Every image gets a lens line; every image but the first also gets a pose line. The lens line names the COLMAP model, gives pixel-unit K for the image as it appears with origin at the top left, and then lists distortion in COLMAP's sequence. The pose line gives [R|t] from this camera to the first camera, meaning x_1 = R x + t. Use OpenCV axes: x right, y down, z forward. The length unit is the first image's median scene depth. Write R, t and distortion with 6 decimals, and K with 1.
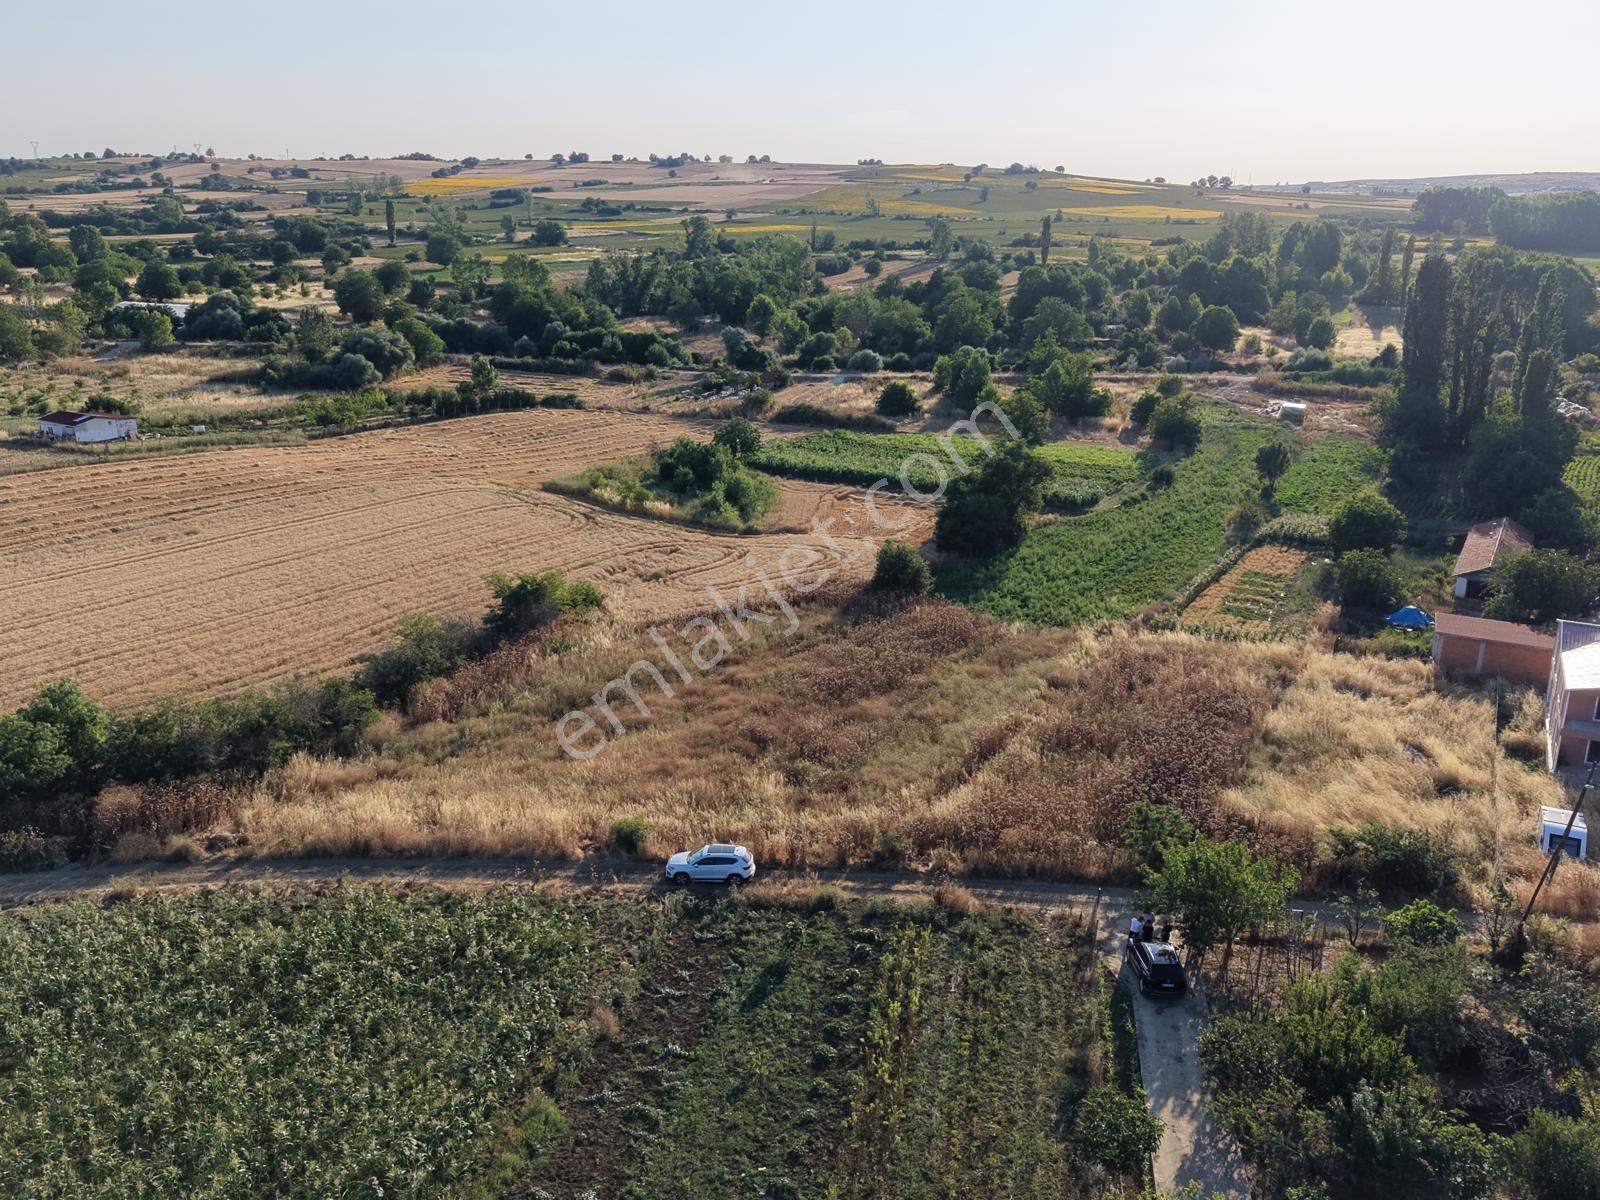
lens RADIAL K [[1356.8, 0, 796.1], [0, 1356.8, 610.2], [0, 0, 1]] dist [0.028224, -0.044931]
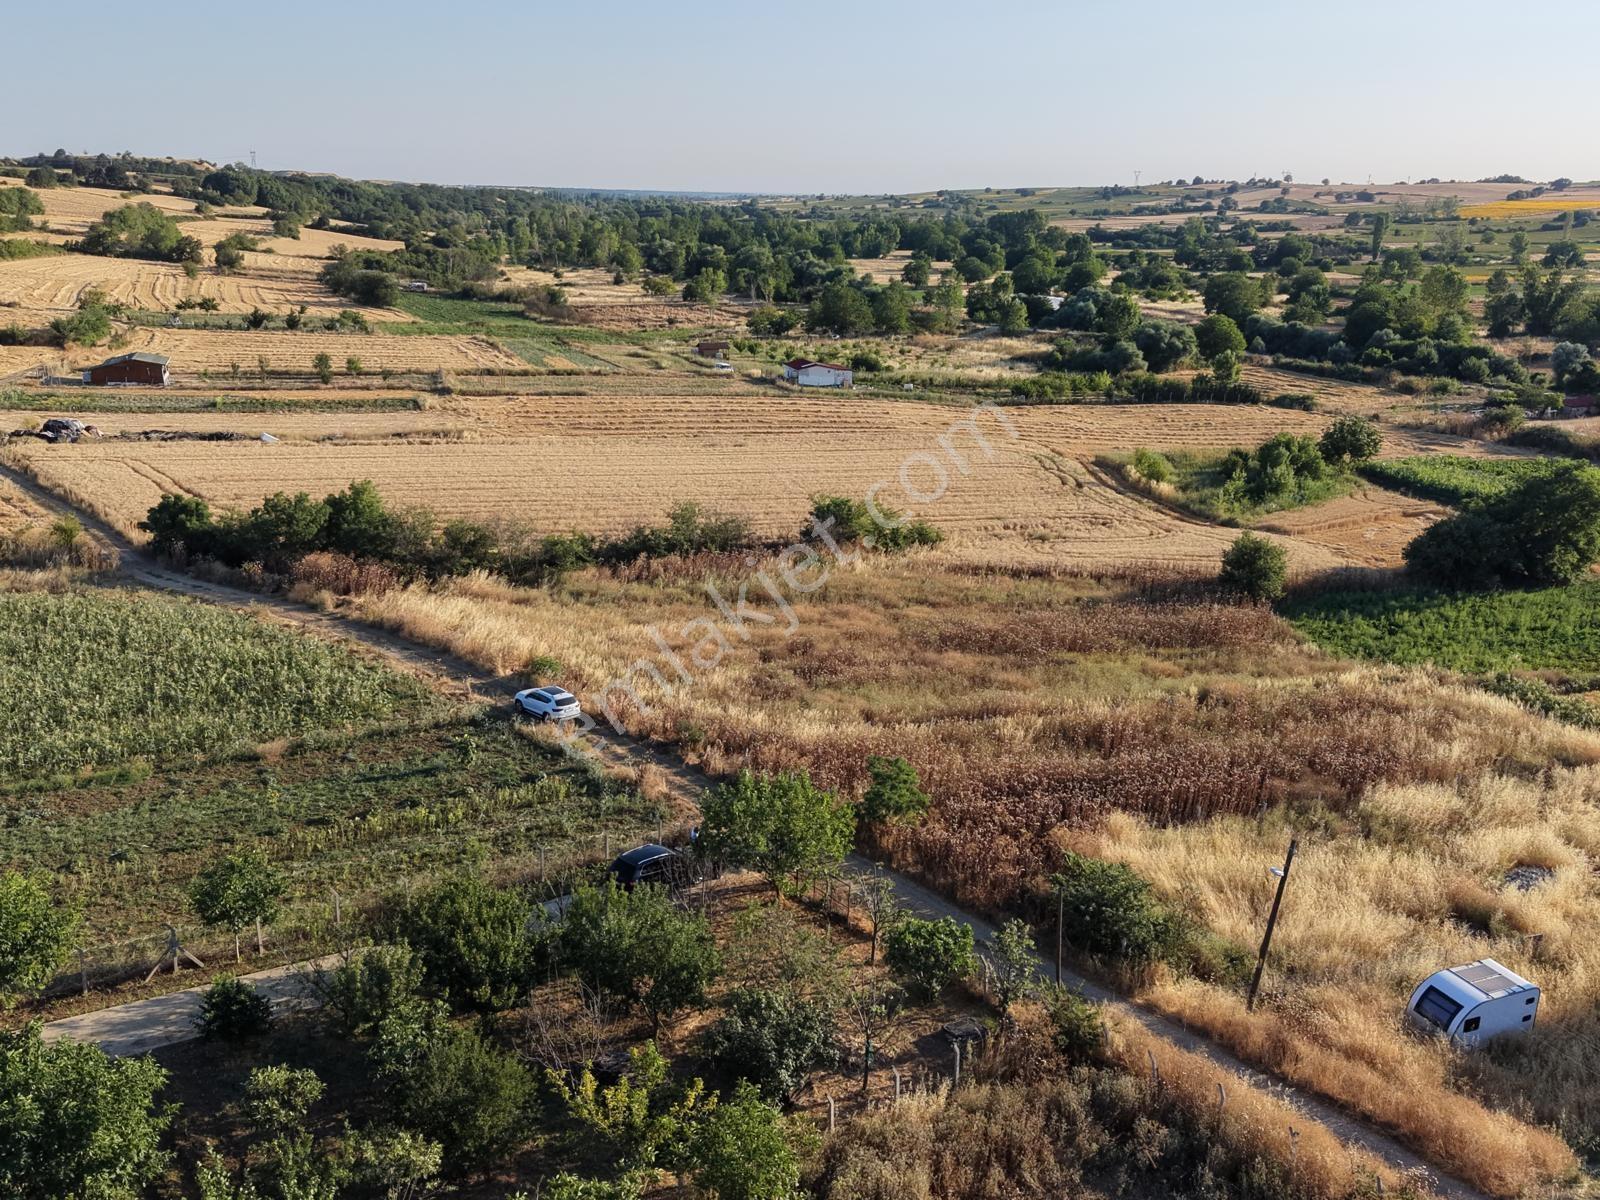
lens RADIAL K [[1356.8, 0, 796.8], [0, 1356.8, 596.6], [0, 0, 1]] dist [0.028224, -0.044931]
pose [[0.733391, 0.186756, -0.653651, 0.413095], [-0.205753, 0.977406, 0.048404, 0.005081], [0.647922, 0.098992, 0.755247, 0.155676]]
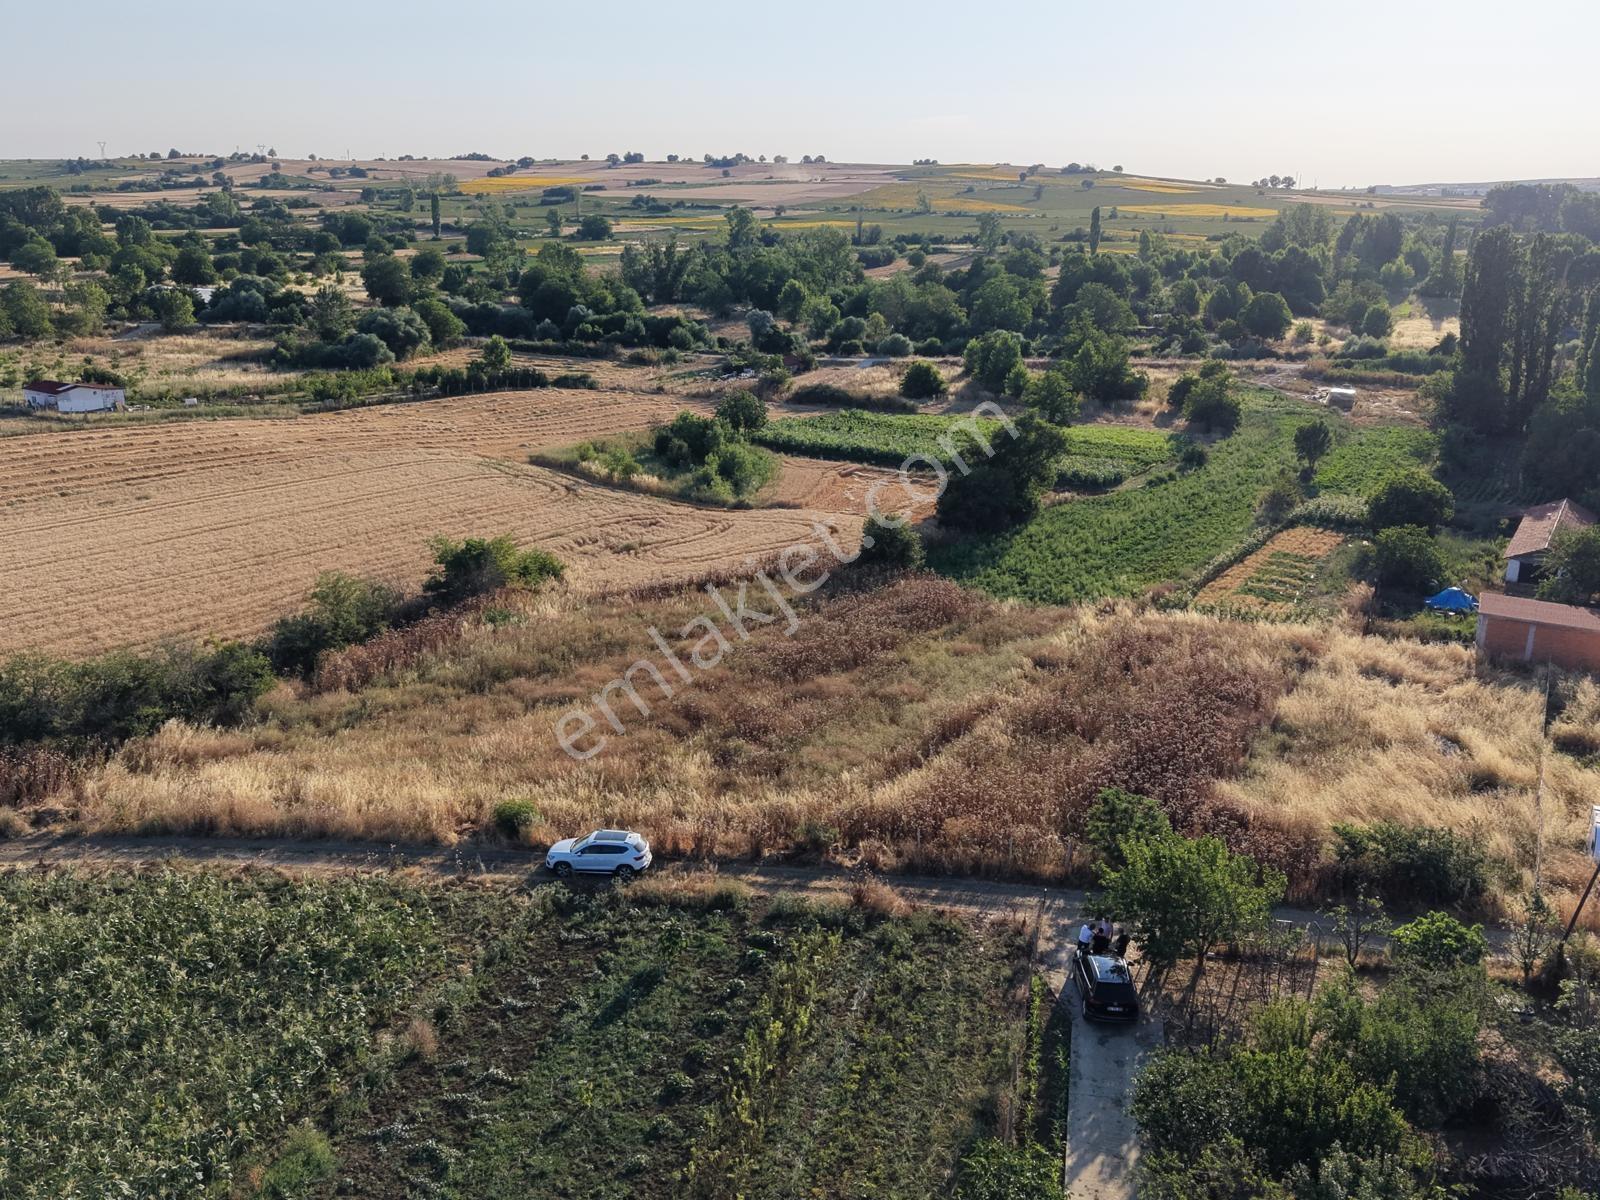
lens RADIAL K [[1356.8, 0, 794.9], [0, 1356.8, 608.0], [0, 0, 1]] dist [0.028224, -0.044931]
pose [[0.999095, 0.013348, -0.040395, 0.048987], [-0.013532, 0.999899, -0.004292, 0.018298], [0.040334, 0.004834, 0.999175, 0.077904]]
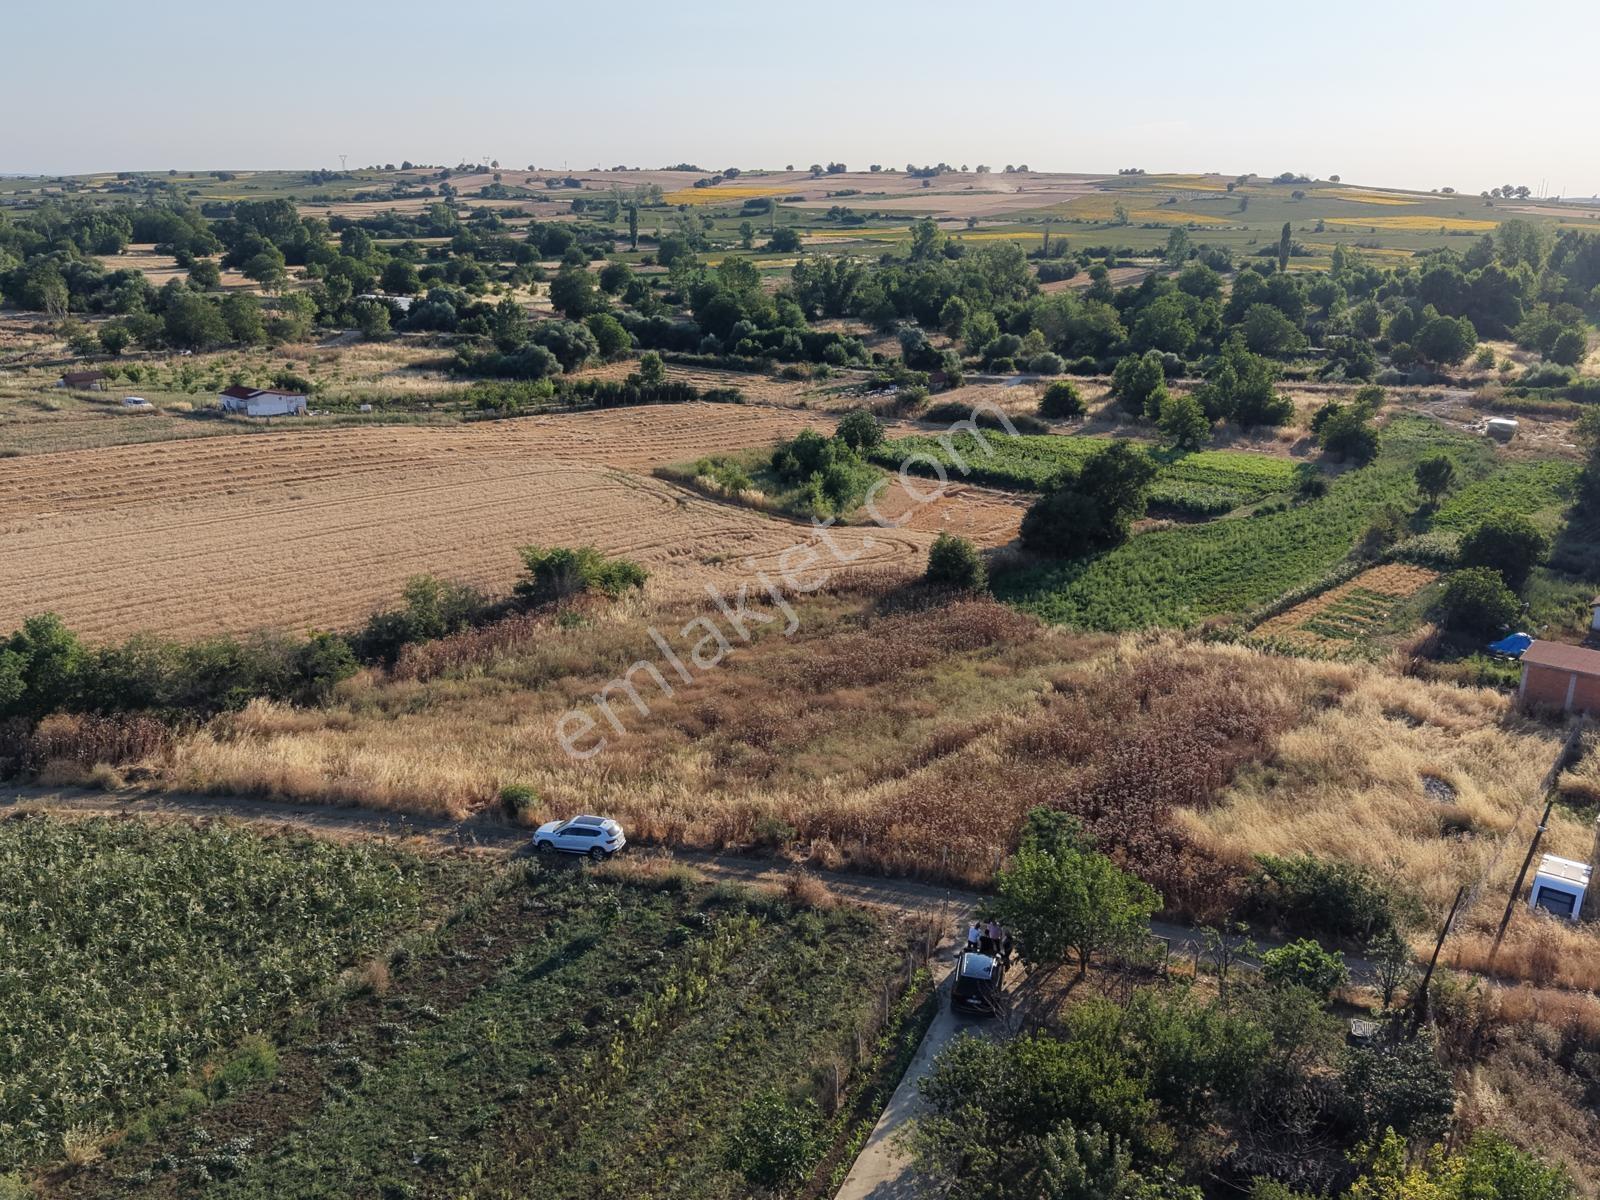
lens RADIAL K [[1356.8, 0, 795.7], [0, 1356.8, 604.6], [0, 0, 1]] dist [0.028224, -0.044931]
pose [[0.982257, 0.055598, -0.179111, 0.133635], [-0.057753, 0.998307, -0.006840, 0.010796], [0.178428, 0.017063, 0.983805, 0.036623]]
